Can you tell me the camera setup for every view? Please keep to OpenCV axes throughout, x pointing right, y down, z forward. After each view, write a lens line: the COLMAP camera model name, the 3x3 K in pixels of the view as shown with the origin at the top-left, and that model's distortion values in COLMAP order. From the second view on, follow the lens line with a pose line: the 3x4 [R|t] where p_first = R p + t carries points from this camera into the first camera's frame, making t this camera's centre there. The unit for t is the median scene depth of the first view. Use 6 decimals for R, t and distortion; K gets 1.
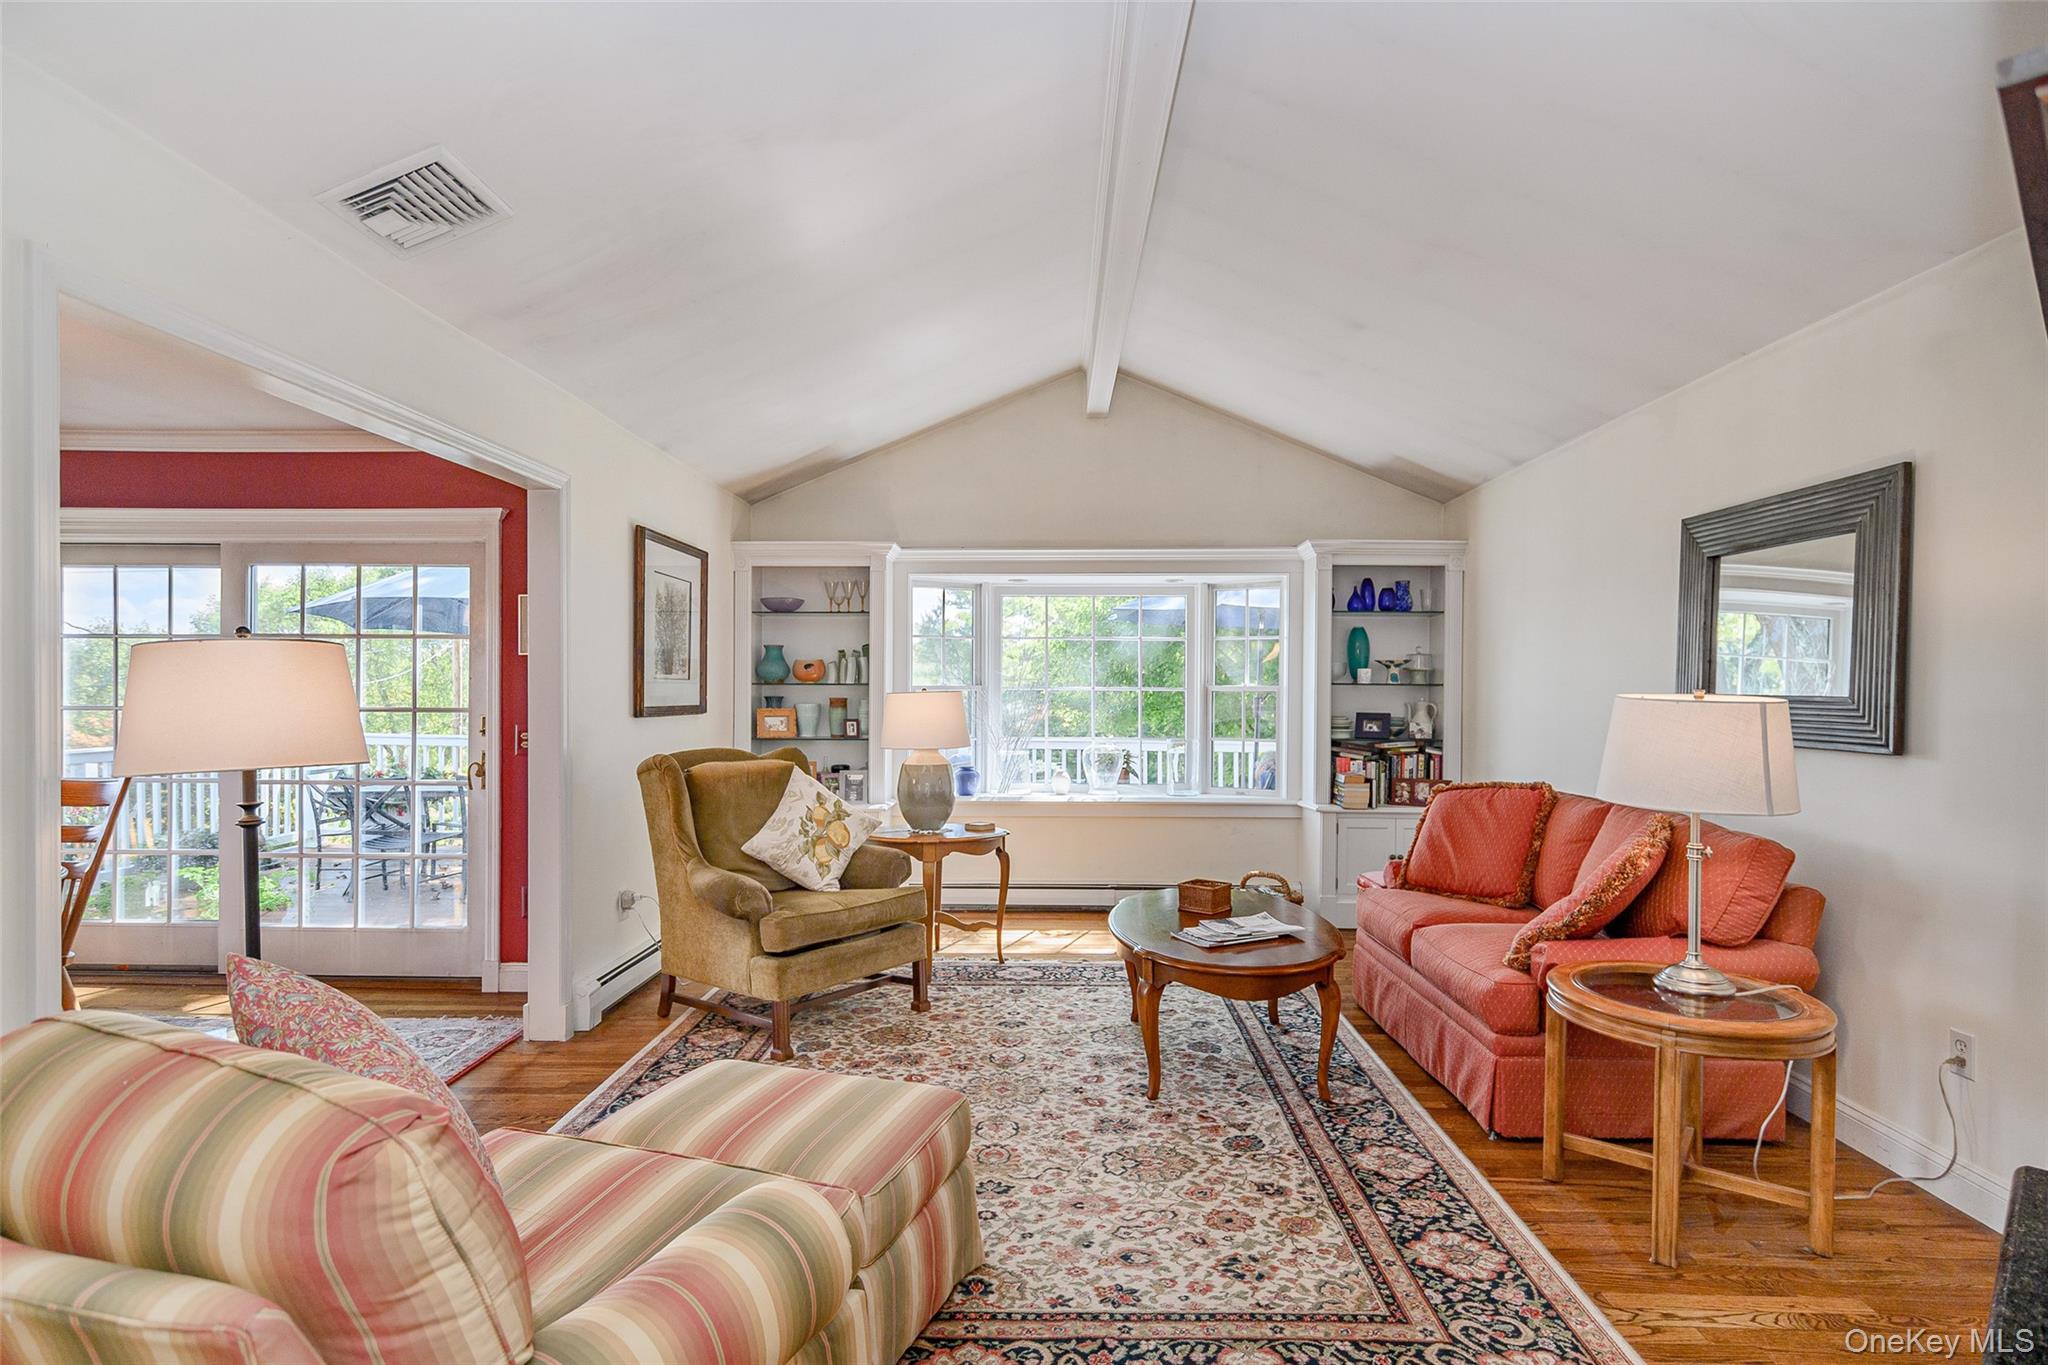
lens RADIAL K [[1041.4, 0, 1025.3], [0, 1041.4, 694.5], [0, 0, 1]] dist [0.000900, 0.003097]
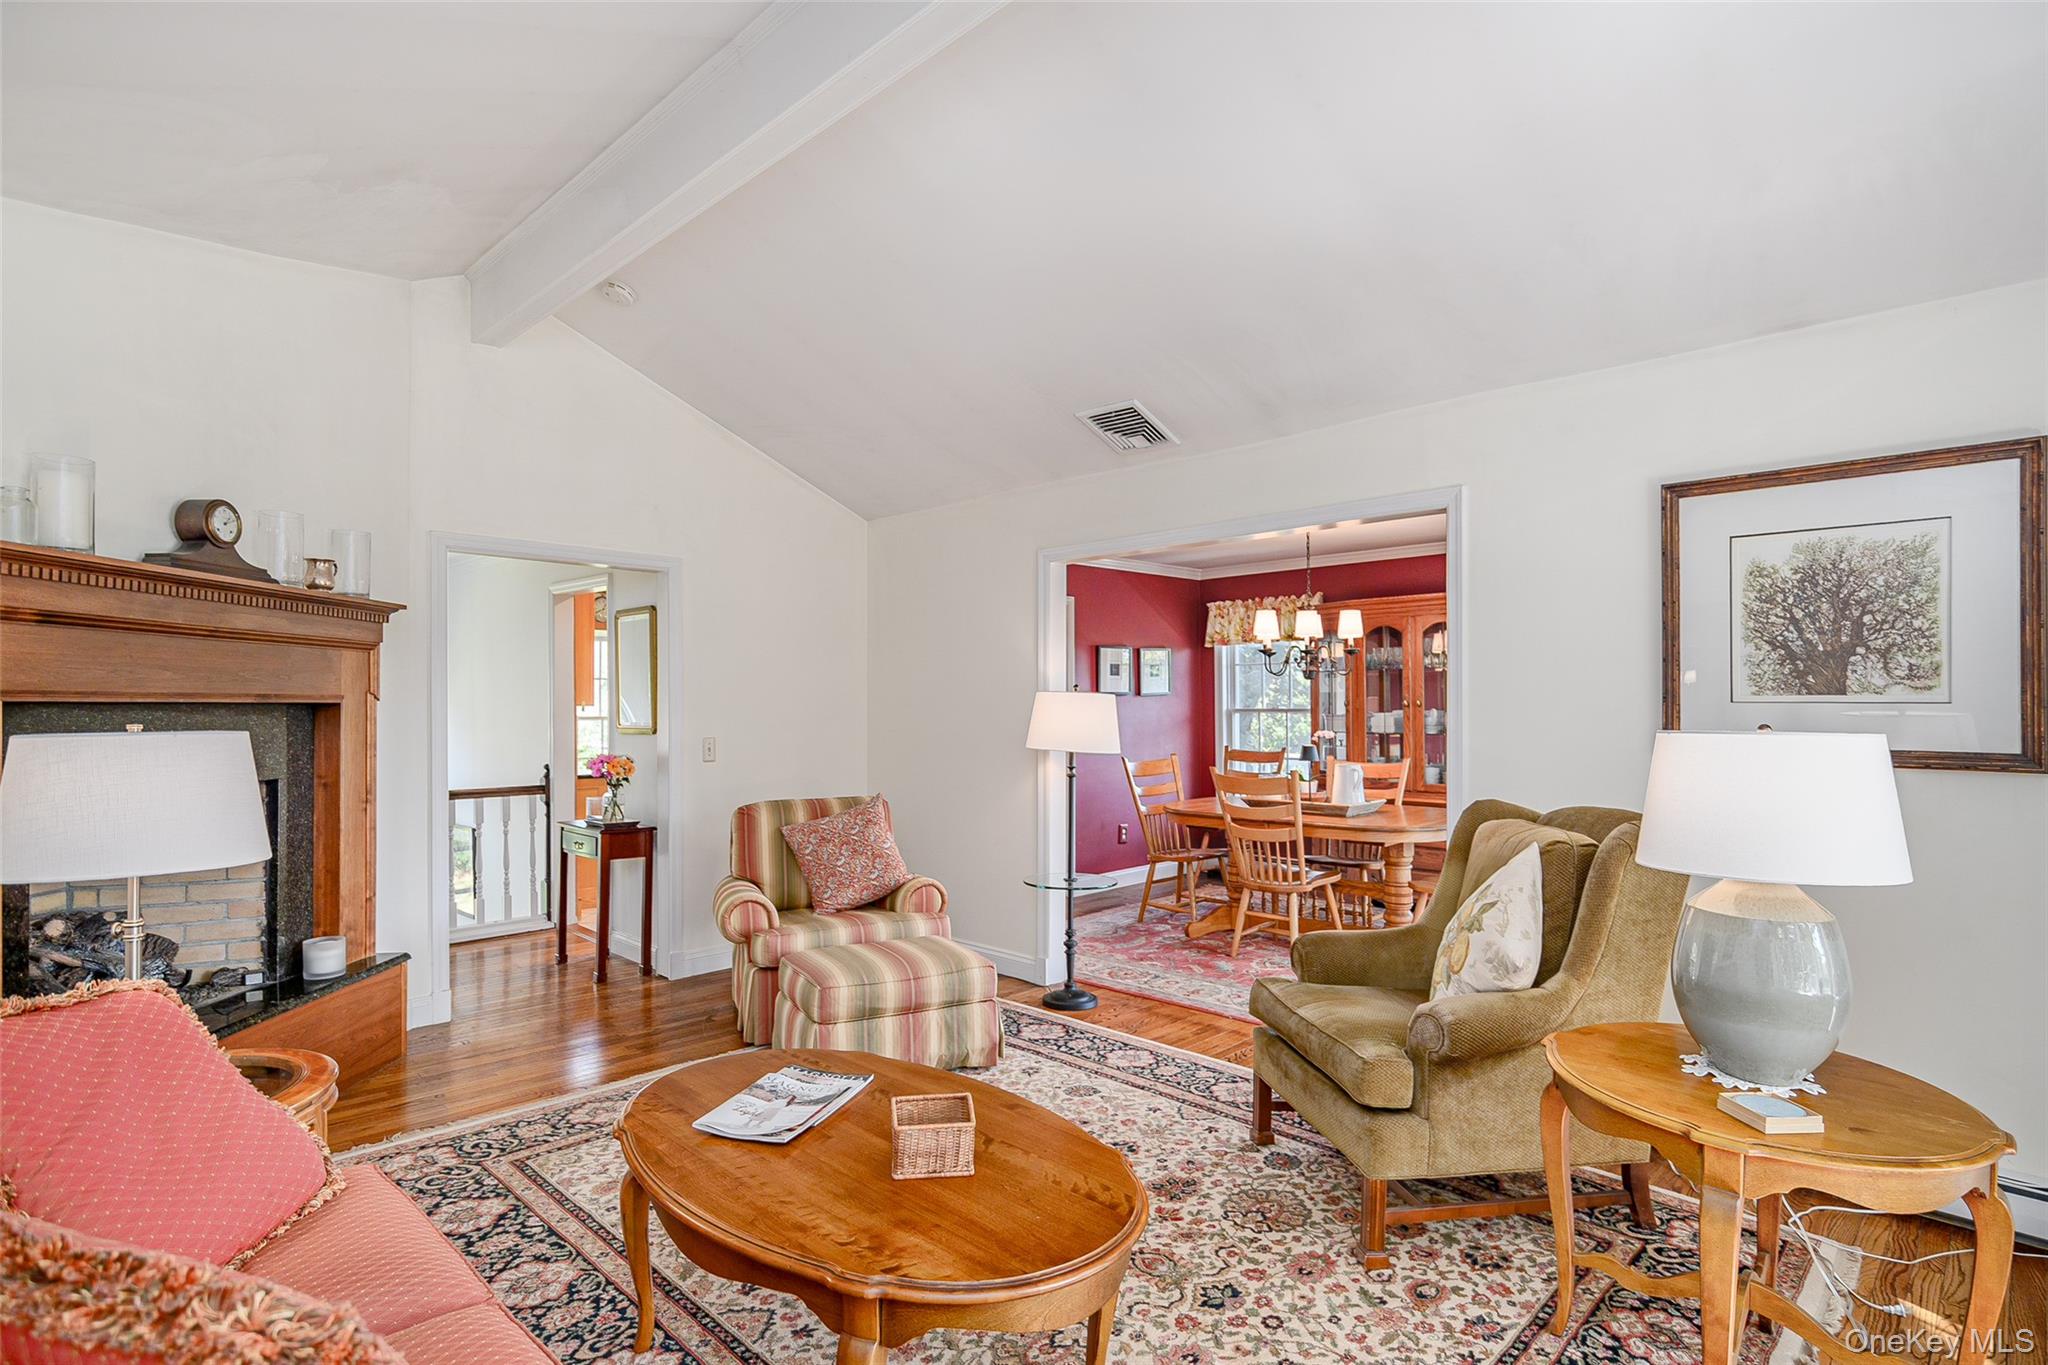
lens RADIAL K [[1041.4, 0, 1026.0], [0, 1041.4, 690.8], [0, 0, 1]] dist [0.000900, 0.003097]
pose [[-0.688414, -0.011771, -0.725222, 0.747001], [-0.004229, 0.999916, -0.012215, -0.023951], [0.725305, -0.005342, -0.688406, 2.018244]]
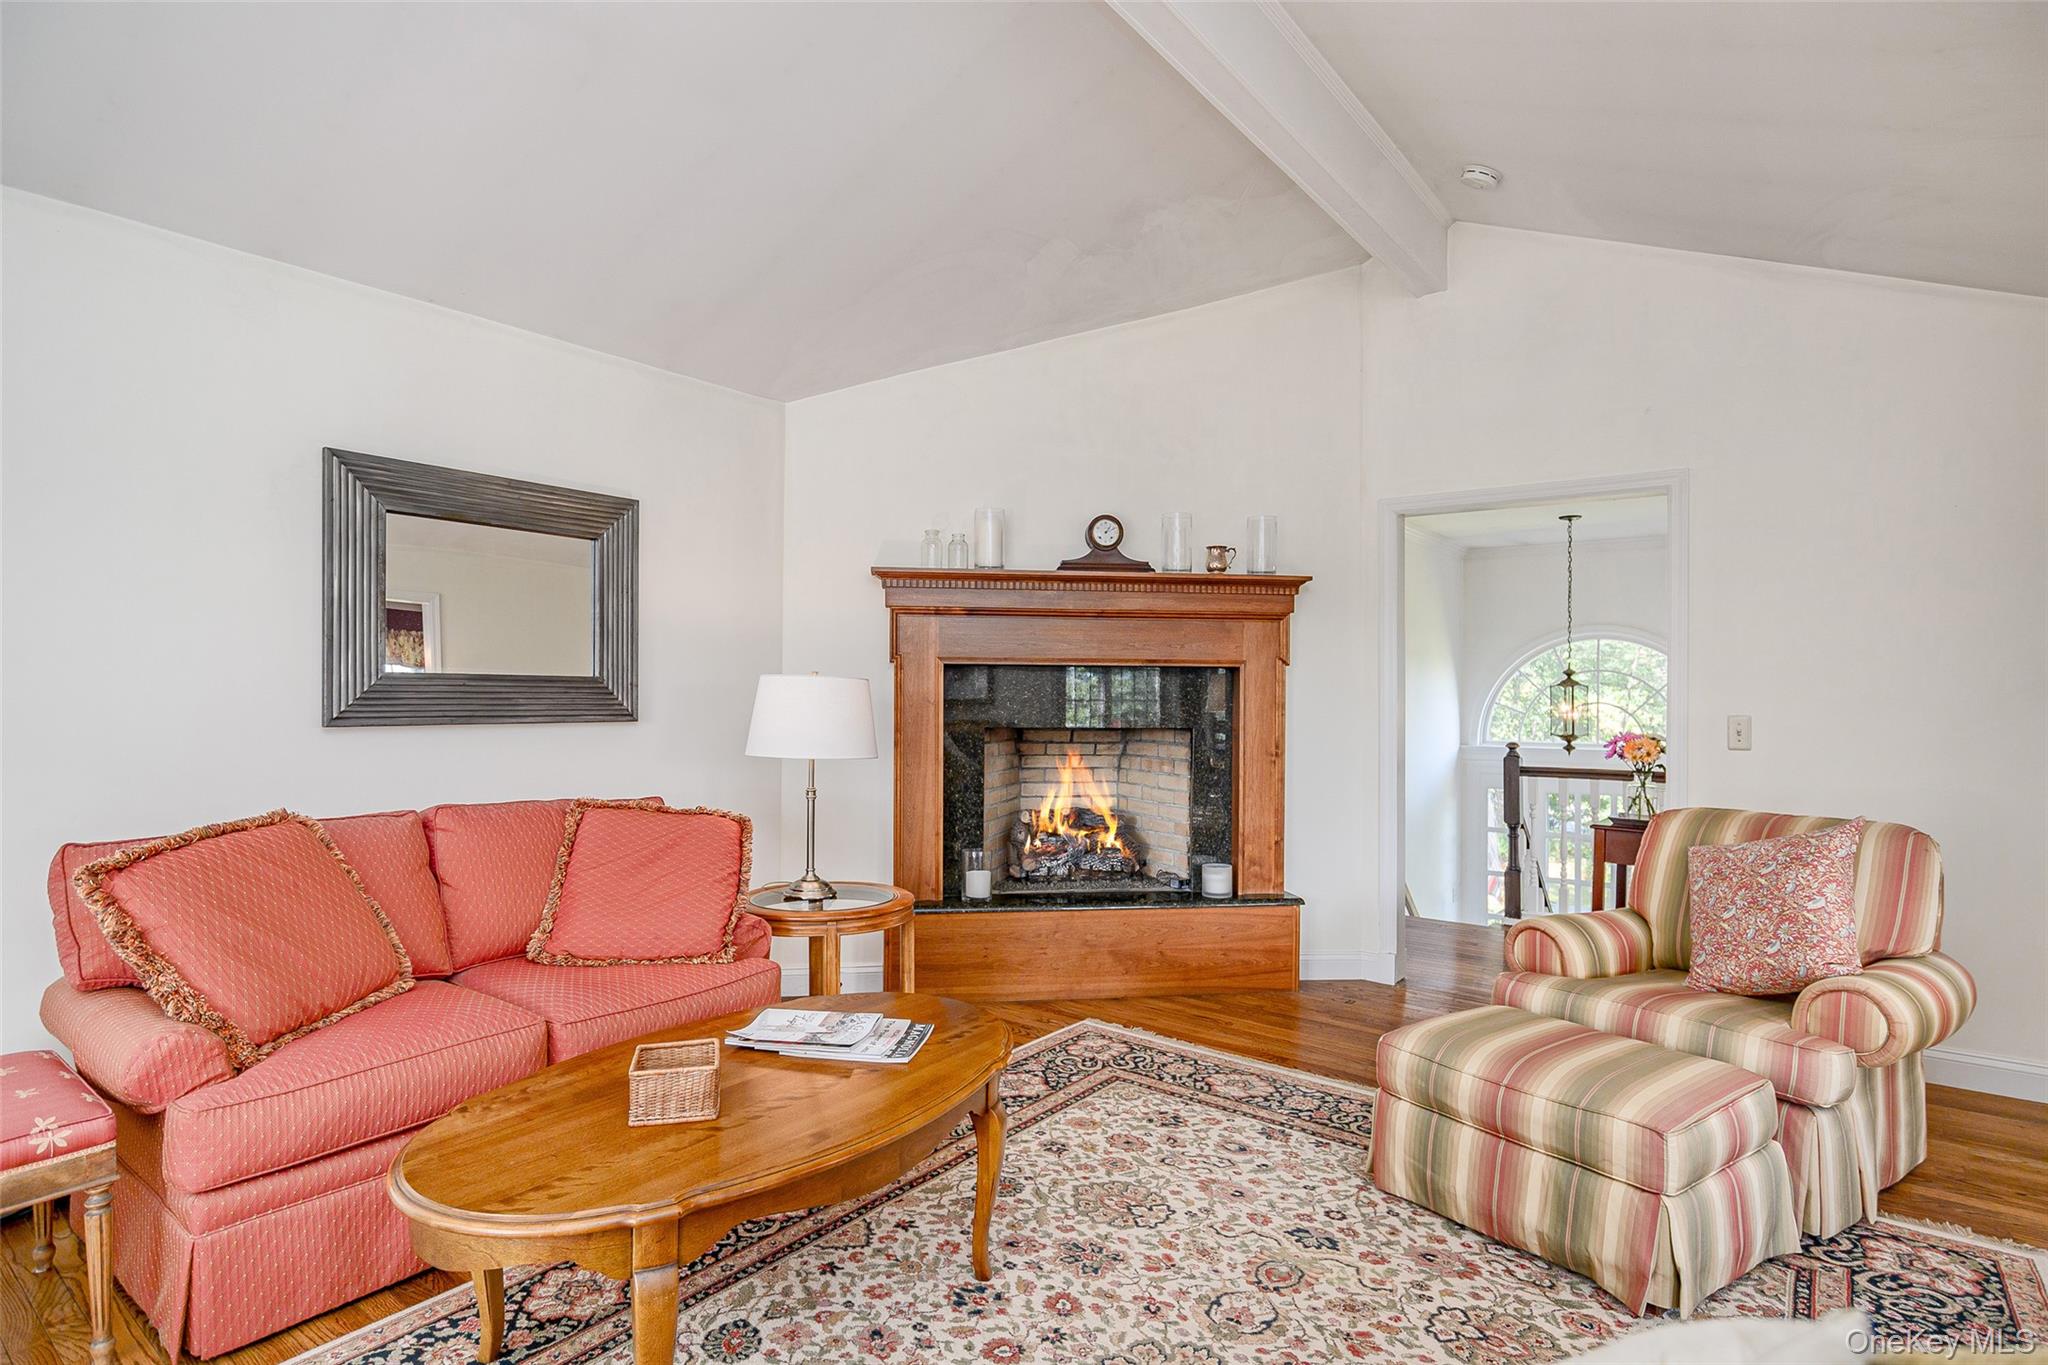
lens RADIAL K [[1041.4, 0, 1022.4], [0, 1041.4, 687.7], [0, 0, 1]] dist [0.000900, 0.003097]
pose [[-0.805631, -0.007284, 0.592374, -0.361779], [-0.005983, 0.999973, 0.004159, 0.008012], [-0.592388, -0.000194, -0.805653, 1.896282]]
